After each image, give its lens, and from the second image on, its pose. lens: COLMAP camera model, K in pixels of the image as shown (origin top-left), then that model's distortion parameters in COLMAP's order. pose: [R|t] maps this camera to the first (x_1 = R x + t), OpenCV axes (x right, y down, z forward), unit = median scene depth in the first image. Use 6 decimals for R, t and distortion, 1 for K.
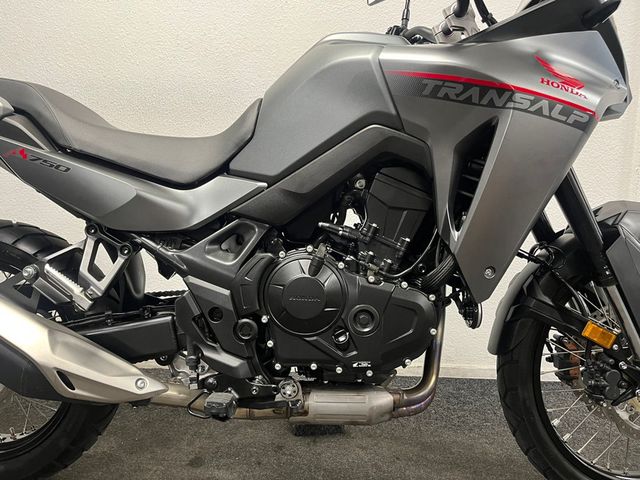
lens RADIAL K [[485.4, 0, 320.0], [0, 485.4, 240.0], [0, 0, 1]] dist [0.000251, -0.005242]
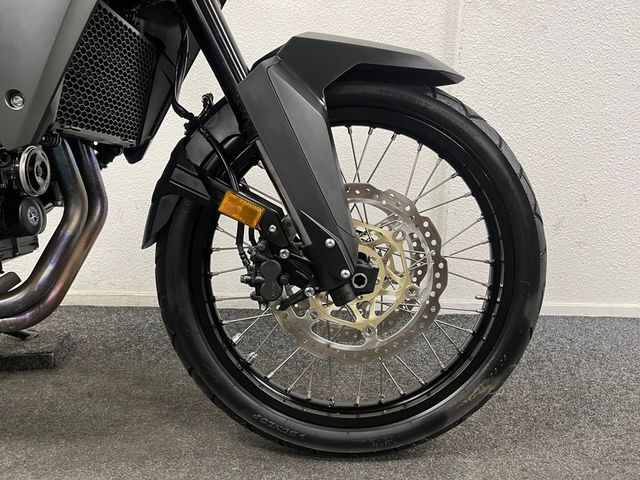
lens RADIAL K [[494.5, 0, 320.0], [0, 494.5, 240.0], [0, 0, 1]] dist [0.010411, 0.002868]
pose [[0.999298, -0.007807, 0.036637, 0.687003], [0.005142, 0.997370, 0.072299, 0.196097], [-0.037105, -0.072059, 0.996710, 0.277872]]
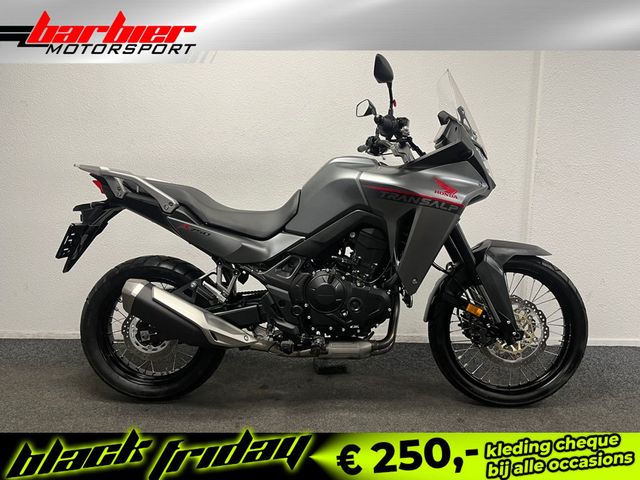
lens RADIAL K [[485.4, 0, 320.0], [0, 485.4, 240.0], [0, 0, 1]] dist [0.000251, -0.005242]
pose [[0.999786, -0.020174, -0.004572, -0.040567], [0.020250, 0.999648, 0.017165, -0.139536], [0.004224, -0.017253, 0.999842, -0.996556]]
